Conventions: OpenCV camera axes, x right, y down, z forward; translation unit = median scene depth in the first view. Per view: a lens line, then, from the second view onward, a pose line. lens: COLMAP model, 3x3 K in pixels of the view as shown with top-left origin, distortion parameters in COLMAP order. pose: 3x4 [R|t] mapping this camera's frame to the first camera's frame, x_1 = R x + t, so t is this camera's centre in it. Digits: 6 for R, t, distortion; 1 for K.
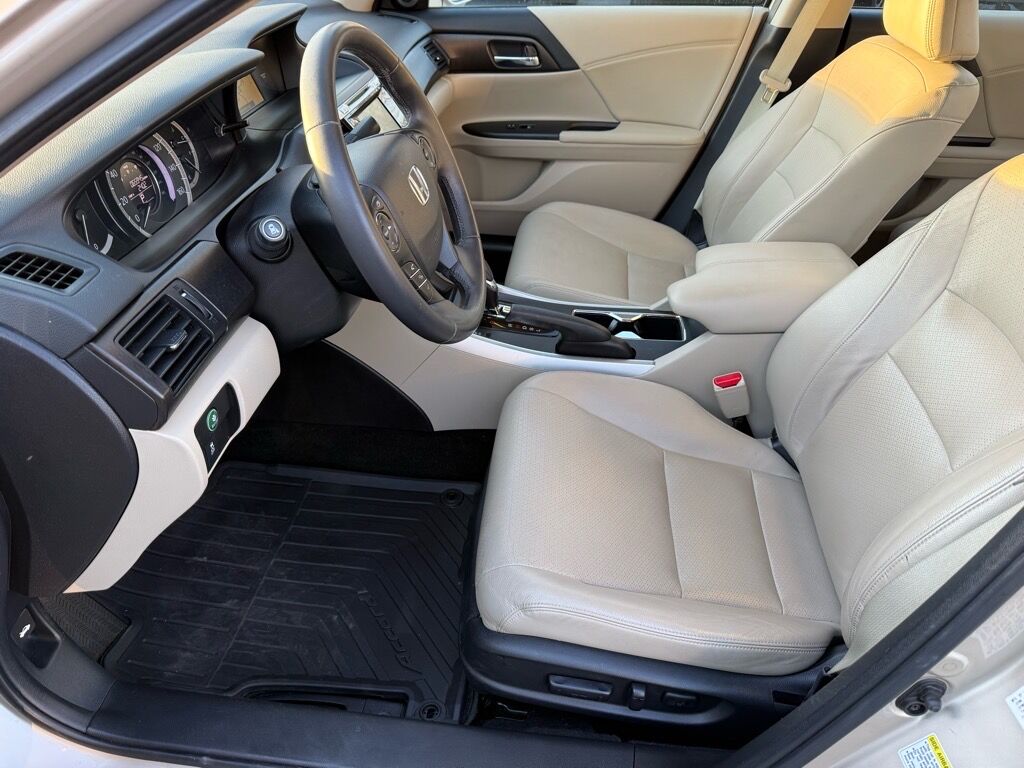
lens RADIAL K [[728.6, 0, 521.1], [0, 728.6, 380.4], [0, 0, 1]] dist [0.024541, -0.059459]
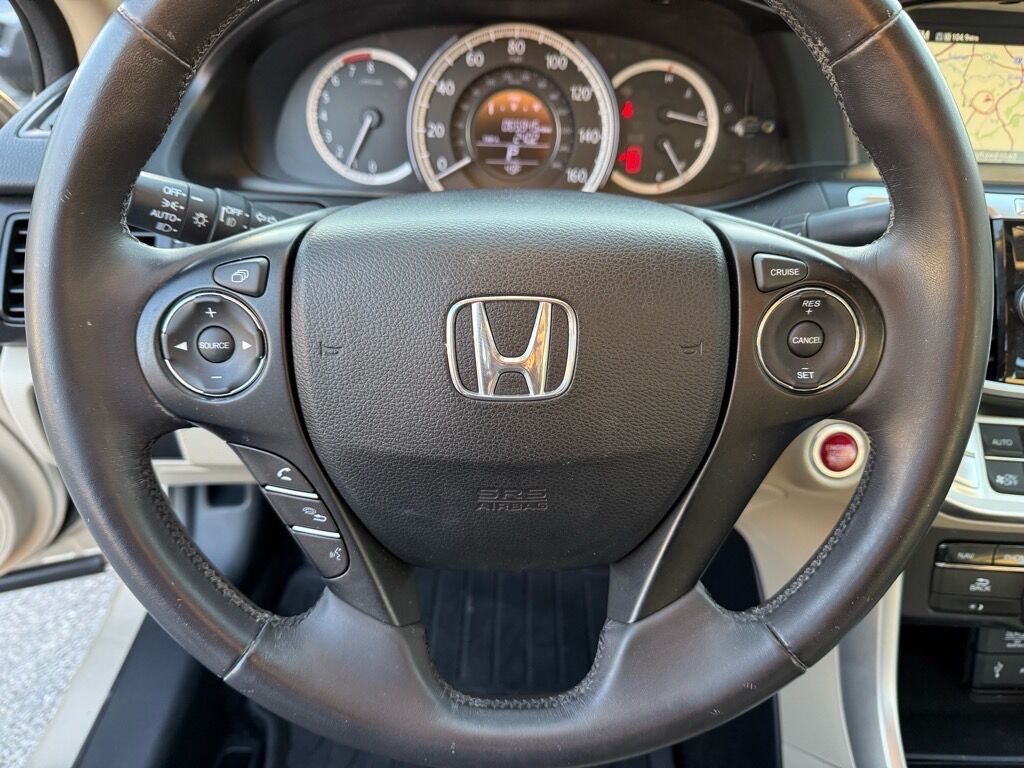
lens RADIAL K [[728.6, 0, 513.9], [0, 728.6, 392.2], [0, 0, 1]] dist [0.024541, -0.059459]
pose [[0.085788, 0.567212, -0.819092, 0.095889], [-0.589485, 0.691678, 0.417239, -0.275238], [0.803211, 0.447048, 0.393700, 0.620197]]
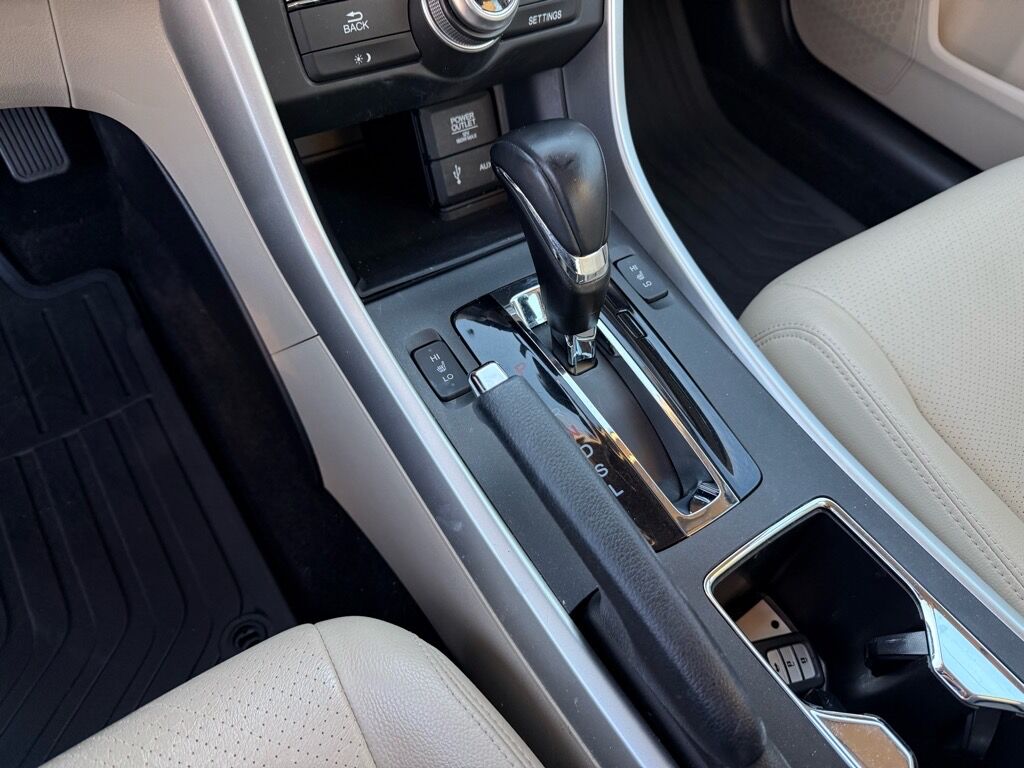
lens RADIAL K [[728.6, 0, 512.3], [0, 728.6, 379.0], [0, 0, 1]] dist [0.024541, -0.059459]
pose [[0.650256, 0.623570, -0.433968, 0.108508], [-0.504344, 0.781513, 0.367253, -0.212739], [0.568159, -0.019939, 0.822677, 0.827659]]
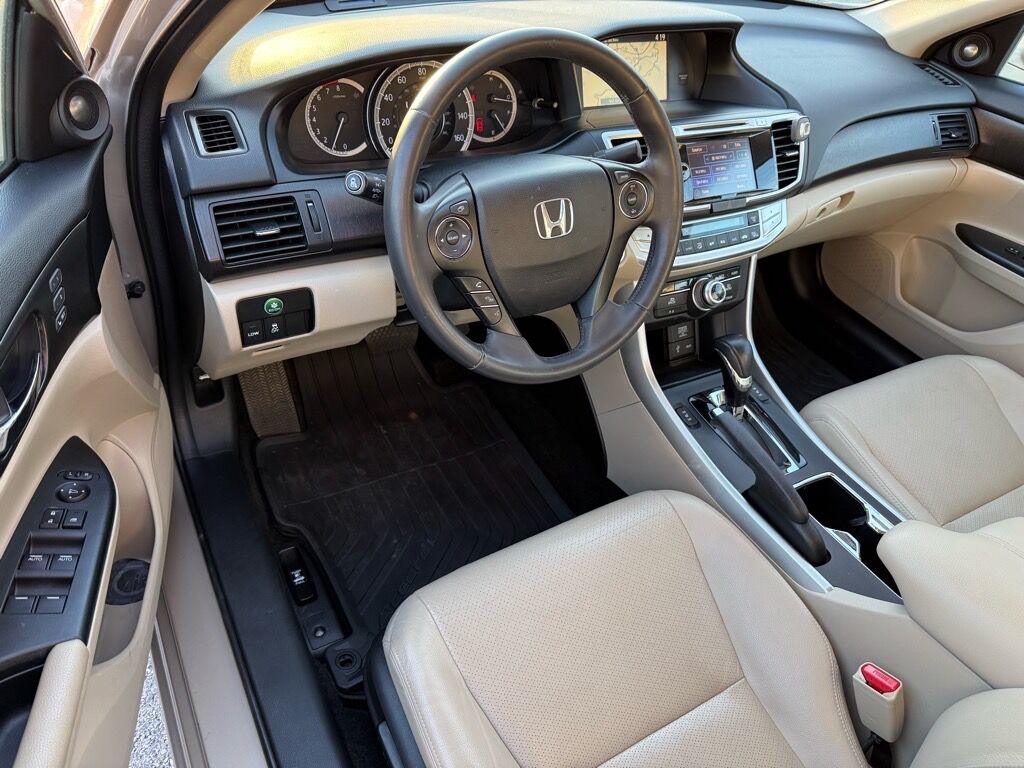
lens RADIAL K [[728.6, 0, 502.4], [0, 728.6, 391.7], [0, 0, 1]] dist [0.024541, -0.059459]
pose [[0.573701, 0.563550, -0.594372, 0.344320], [-0.548158, 0.803375, 0.232620, -0.188314], [0.608596, 0.192355, 0.769812, 0.204229]]
